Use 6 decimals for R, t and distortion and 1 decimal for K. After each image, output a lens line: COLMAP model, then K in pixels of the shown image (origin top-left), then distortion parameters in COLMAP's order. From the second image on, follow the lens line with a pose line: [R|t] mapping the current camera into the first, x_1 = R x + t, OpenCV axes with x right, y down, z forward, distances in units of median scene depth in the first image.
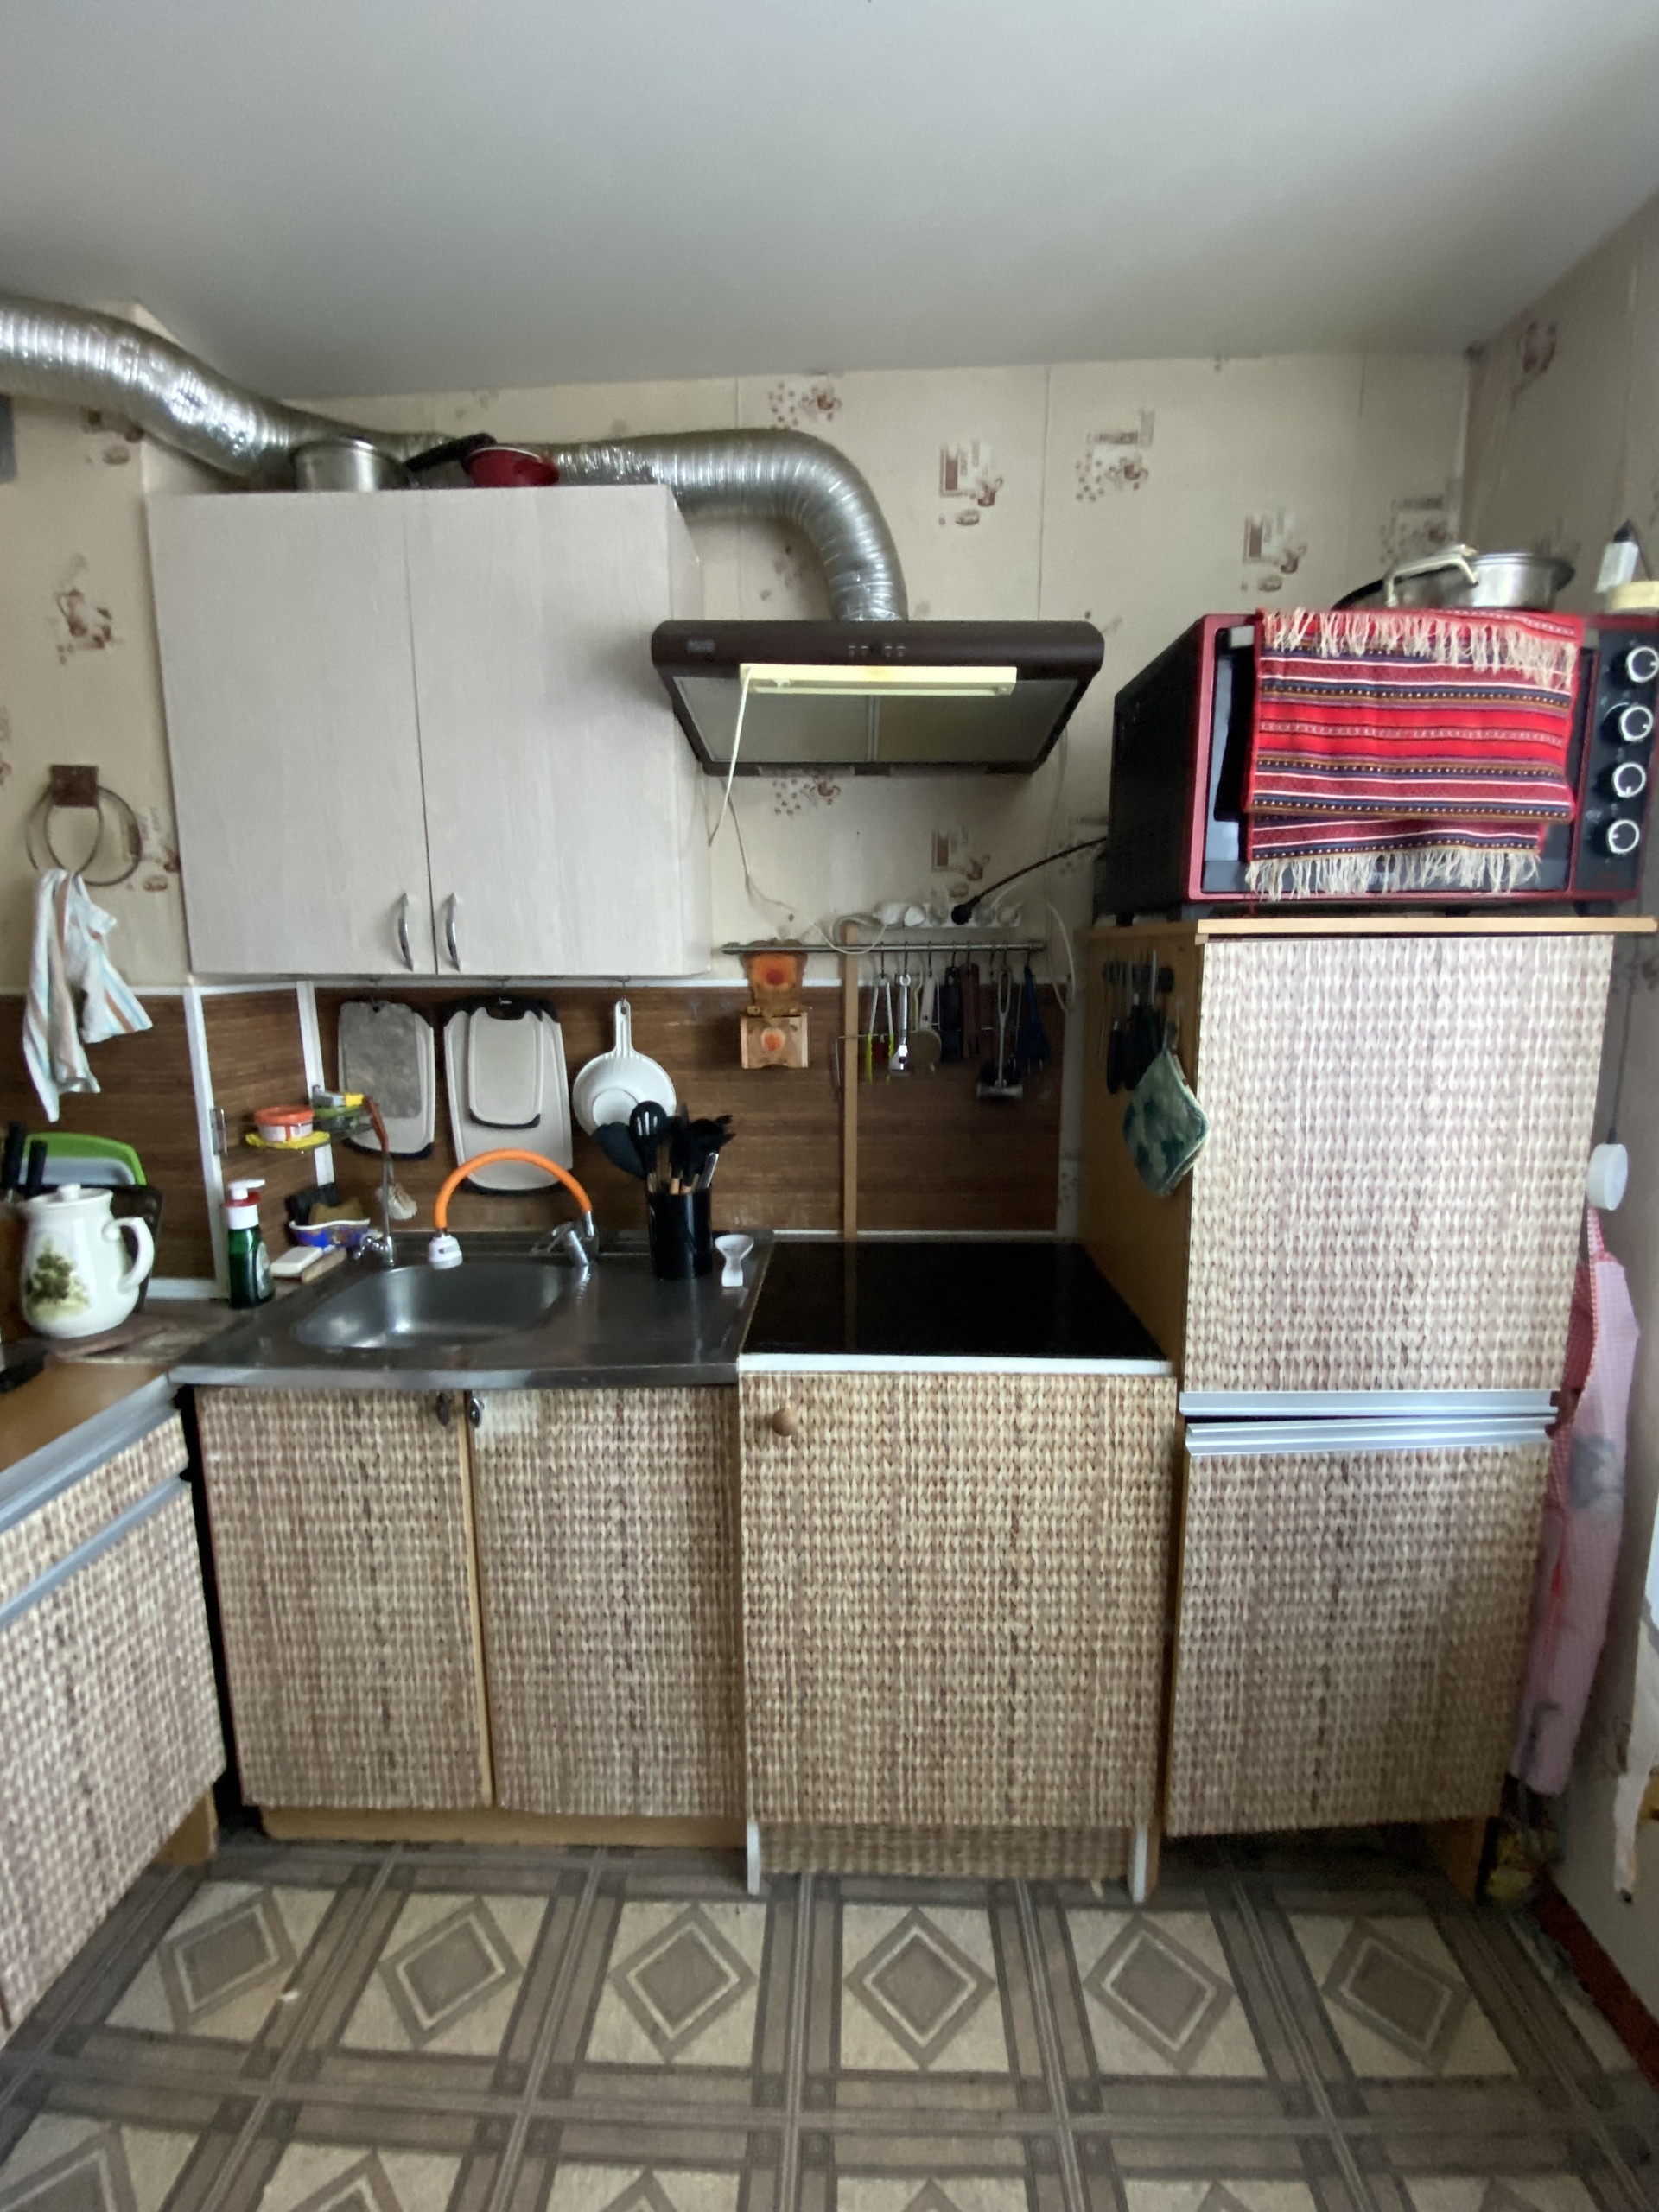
lens RADIAL K [[917.1, 0, 829.5], [0, 917.1, 1106.0], [0, 0, 1]] dist [0.019889, -0.020054]
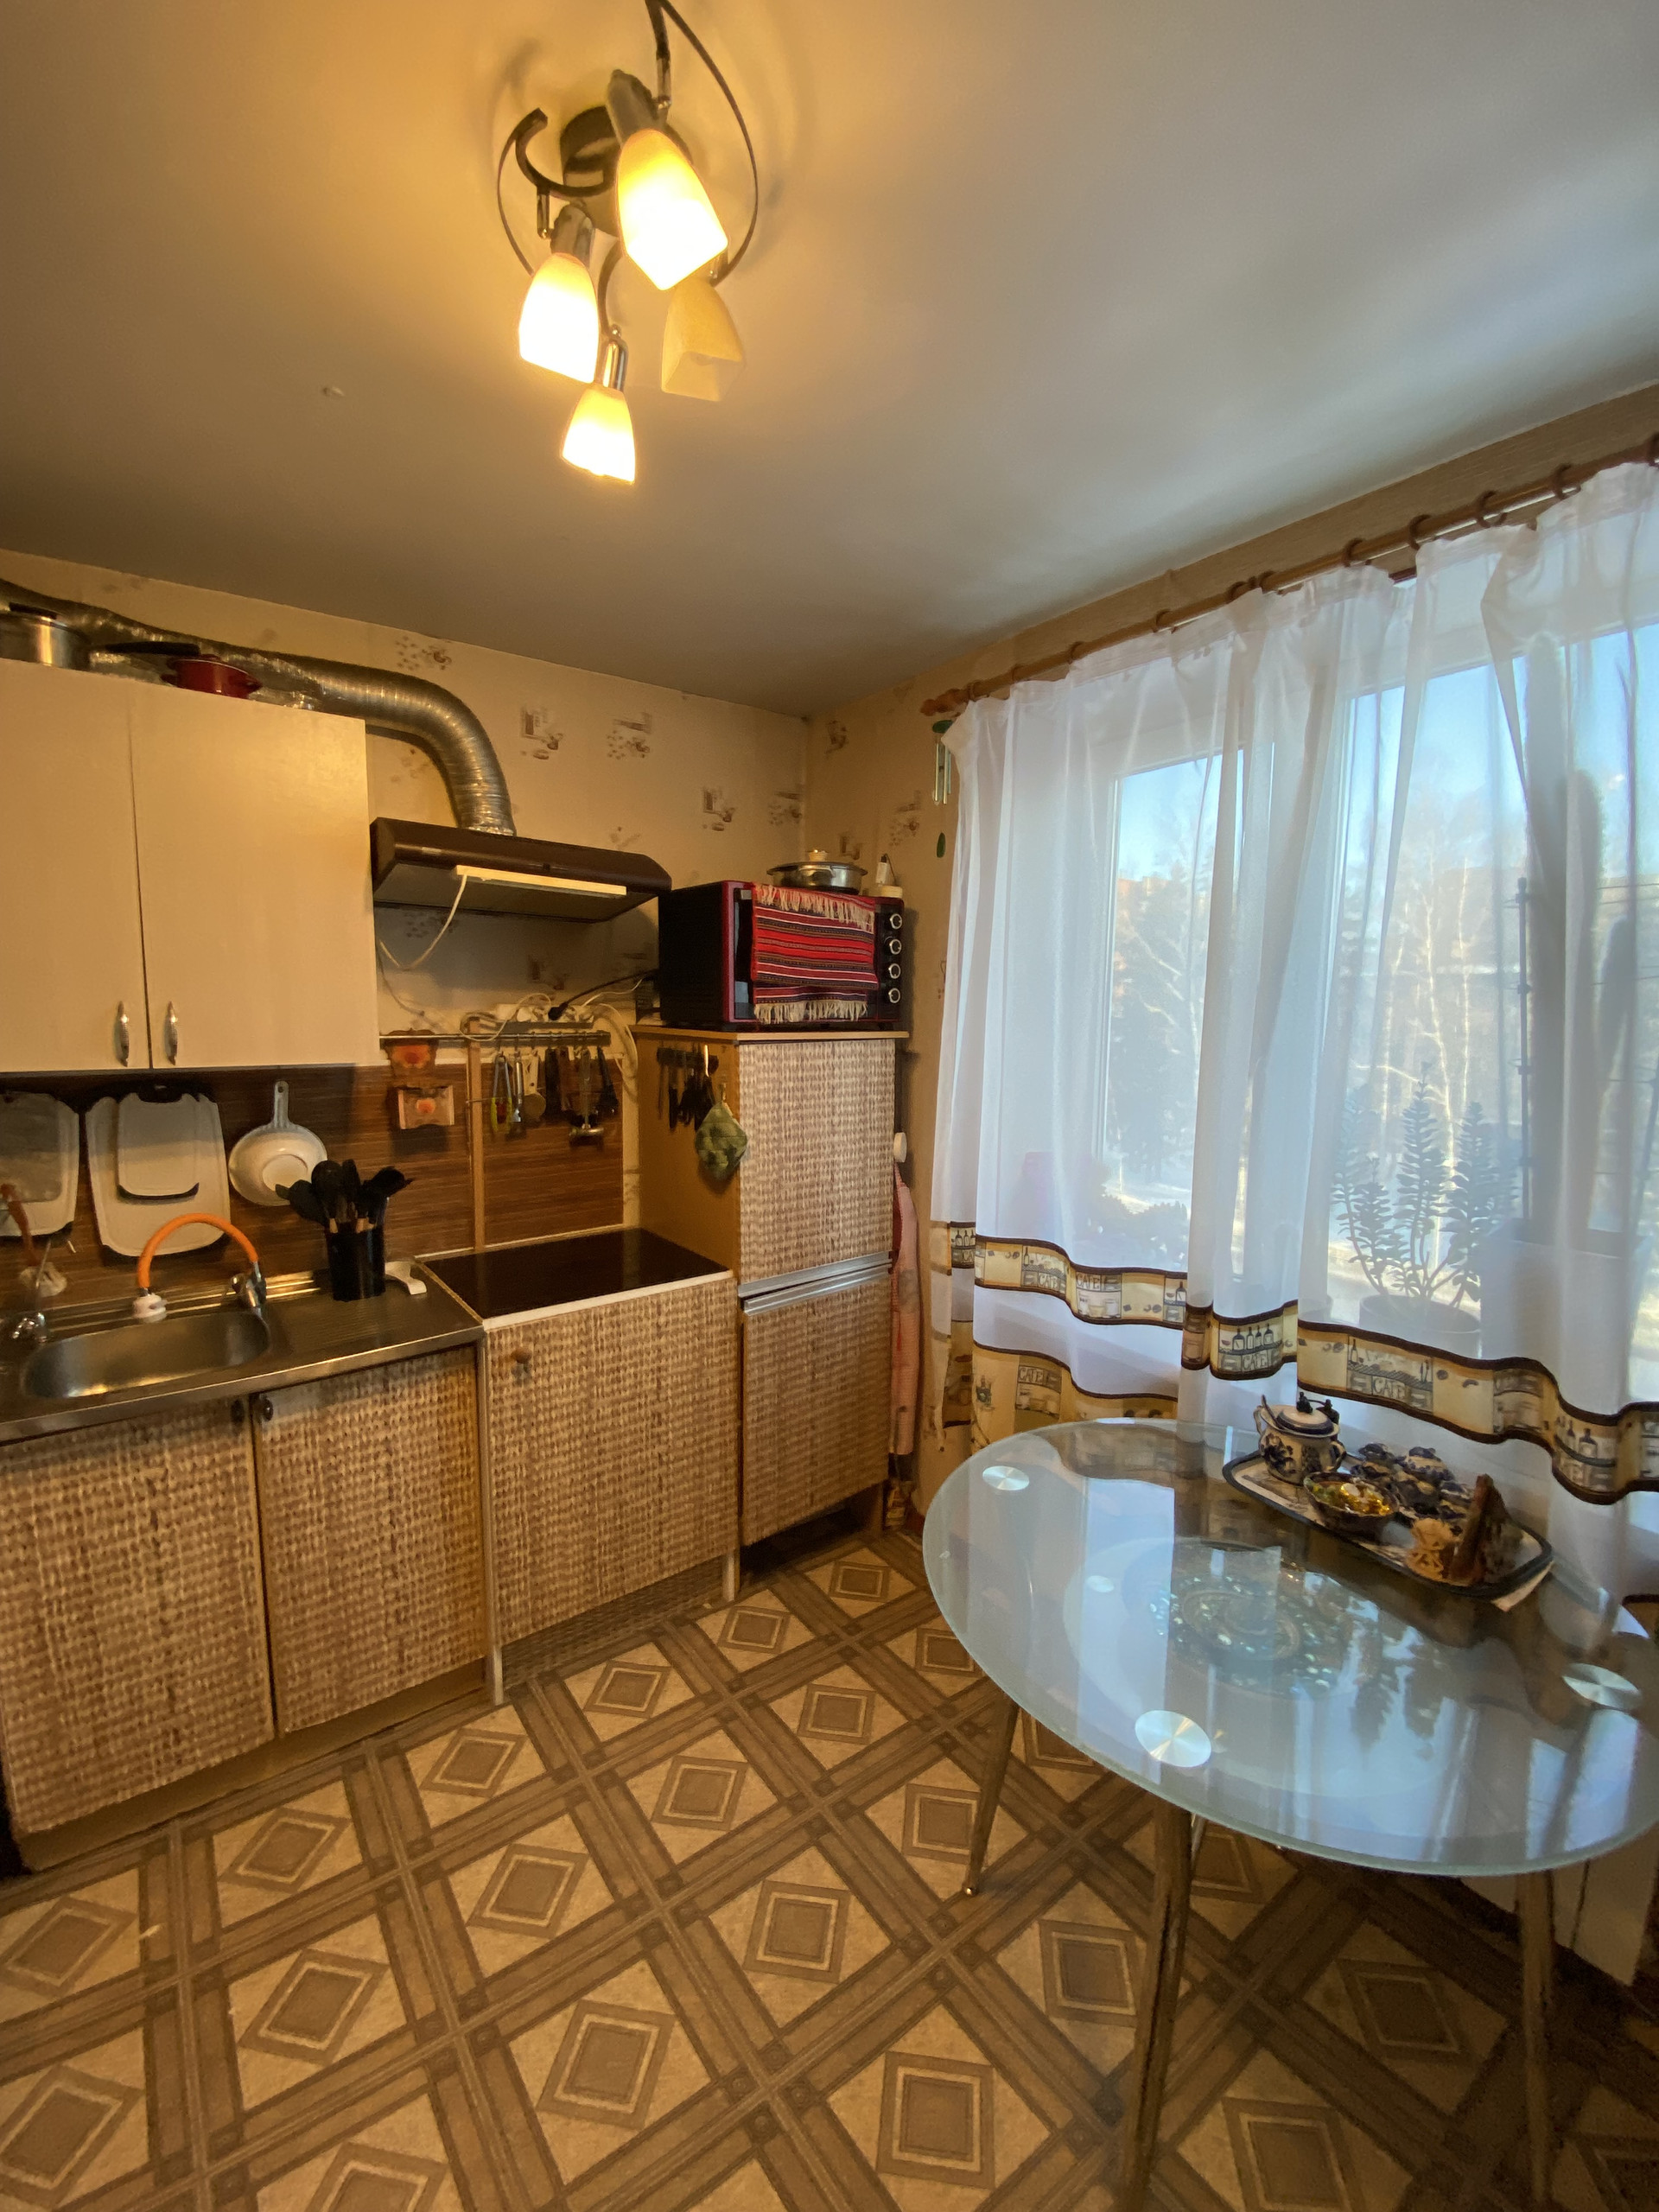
lens RADIAL K [[901.9, 0, 829.5], [0, 901.9, 1106.0], [0, 0, 1]] dist [0.020860, -0.022165]
pose [[0.782528, -0.058402, 0.619870, -0.515007], [0.086357, 0.996149, -0.015163, -0.002520], [-0.616597, 0.065396, 0.784558, -0.493305]]
